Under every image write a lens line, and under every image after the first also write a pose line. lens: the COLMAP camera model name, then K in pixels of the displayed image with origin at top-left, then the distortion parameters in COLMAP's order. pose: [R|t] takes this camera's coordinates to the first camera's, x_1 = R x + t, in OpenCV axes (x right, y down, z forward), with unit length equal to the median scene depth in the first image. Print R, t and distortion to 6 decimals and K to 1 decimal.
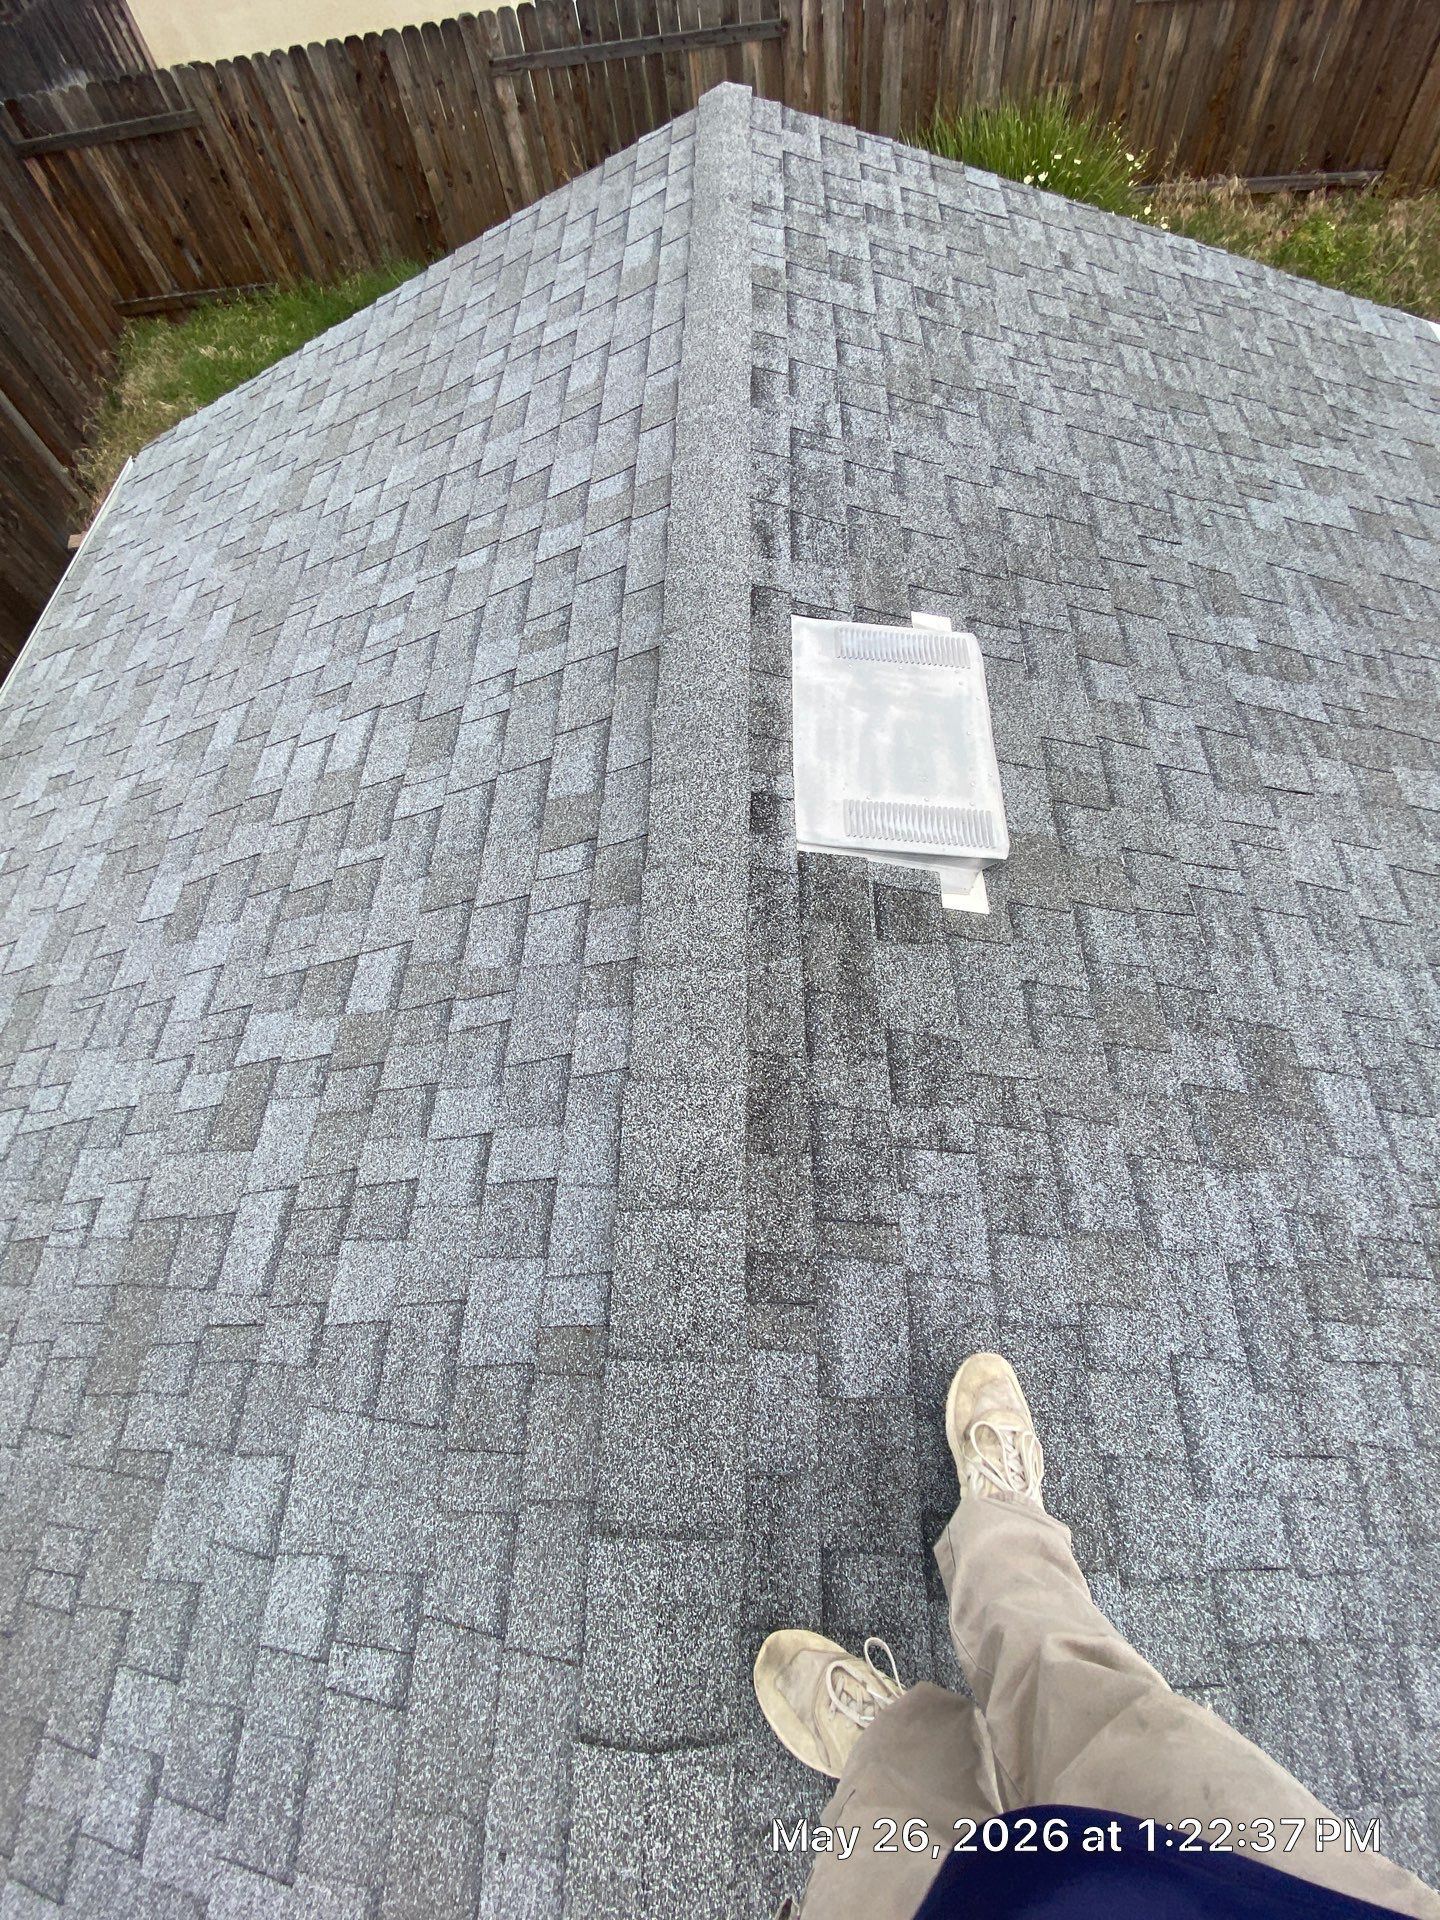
lens RADIAL K [[869.9, 0, 717.1], [0, 869.9, 971.8], [0, 0, 1]] dist [0.000267, -0.012804]
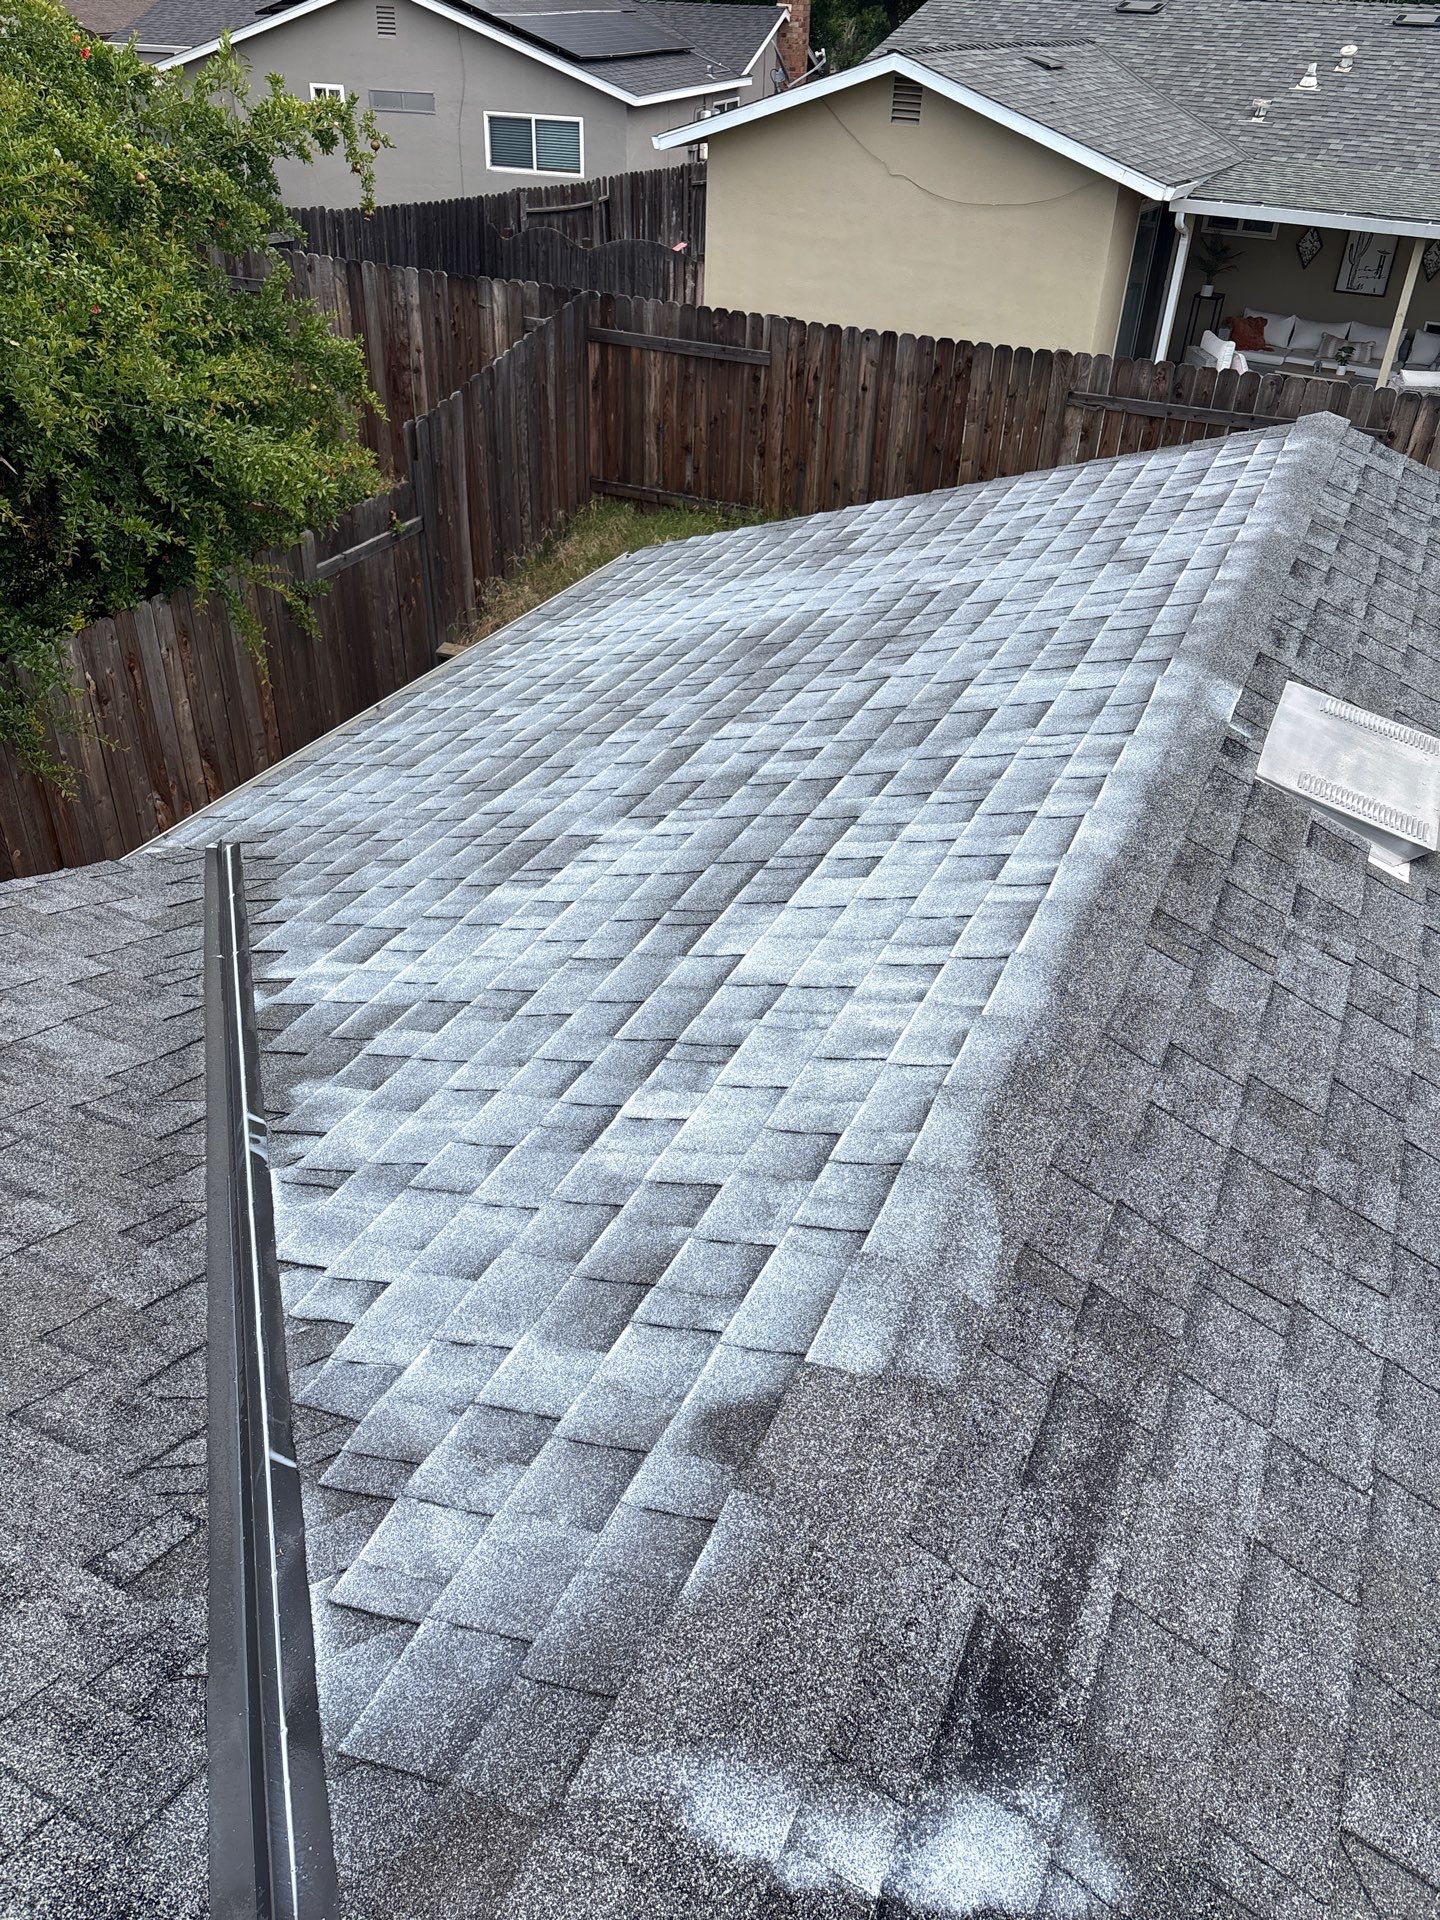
lens RADIAL K [[1441.3, 0, 711.8], [0, 1441.3, 954.7], [0, 0, 1]] dist [0.067587, -0.073337]
pose [[0.907777, 0.333854, -0.253933, 0.001028], [-0.413766, 0.812083, -0.411485, 0.328720], [0.068839, 0.478605, 0.875328, -0.190827]]
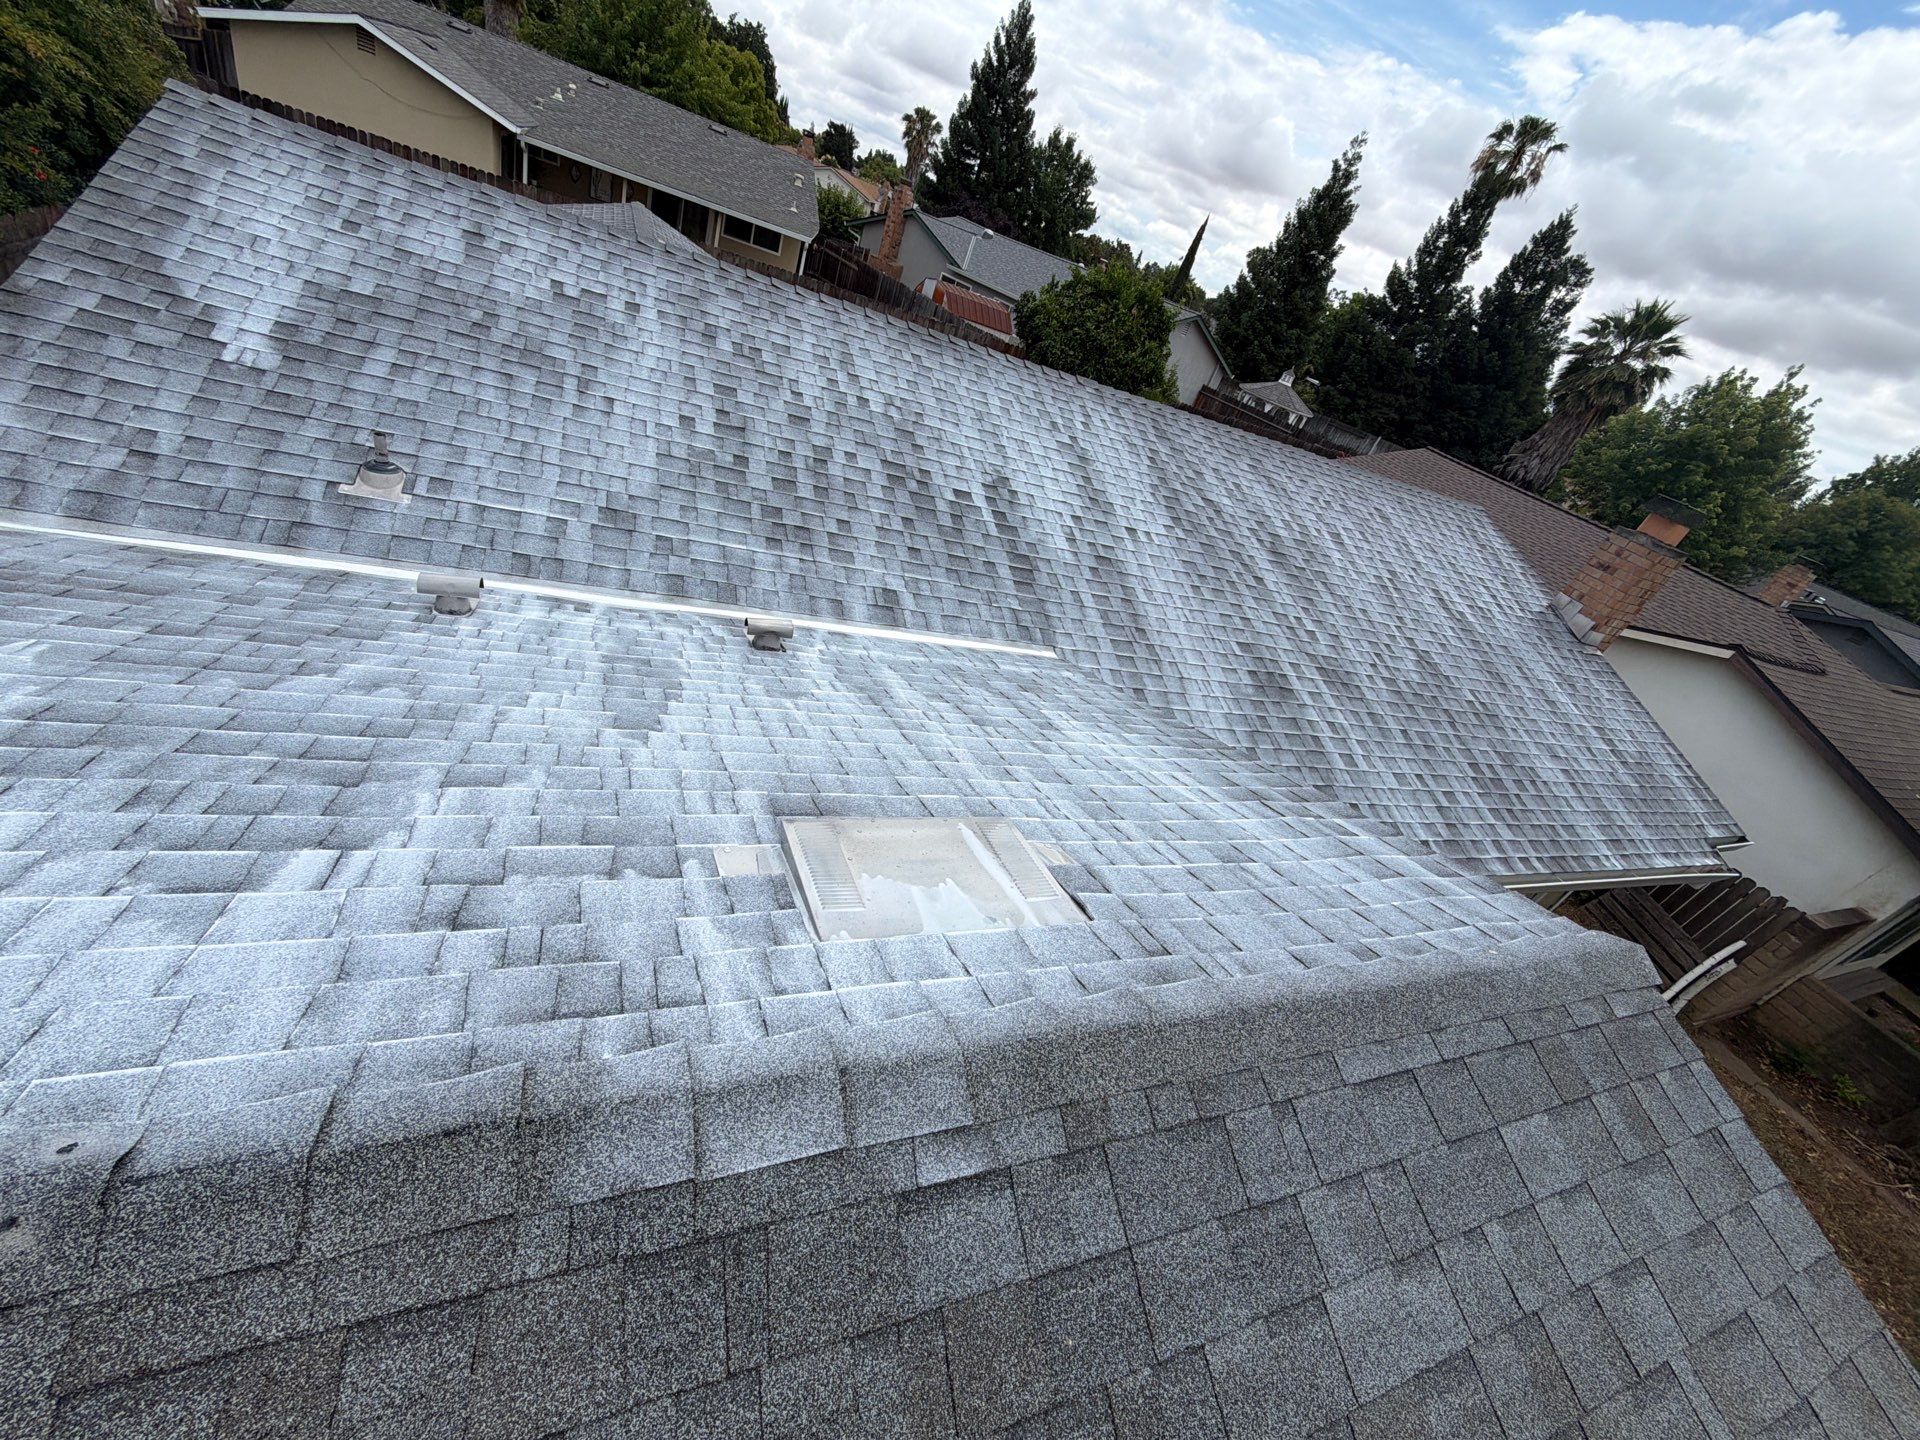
lens RADIAL K [[761.4, 0, 960.8], [0, 761.4, 723.3], [0, 0, 1]] dist [0.000054, 0.000086]
pose [[0.842629, 0.124271, 0.523960, -0.160976], [0.123029, 0.902845, -0.411989, 1.619166], [-0.524253, 0.411616, 0.745474, -0.846156]]
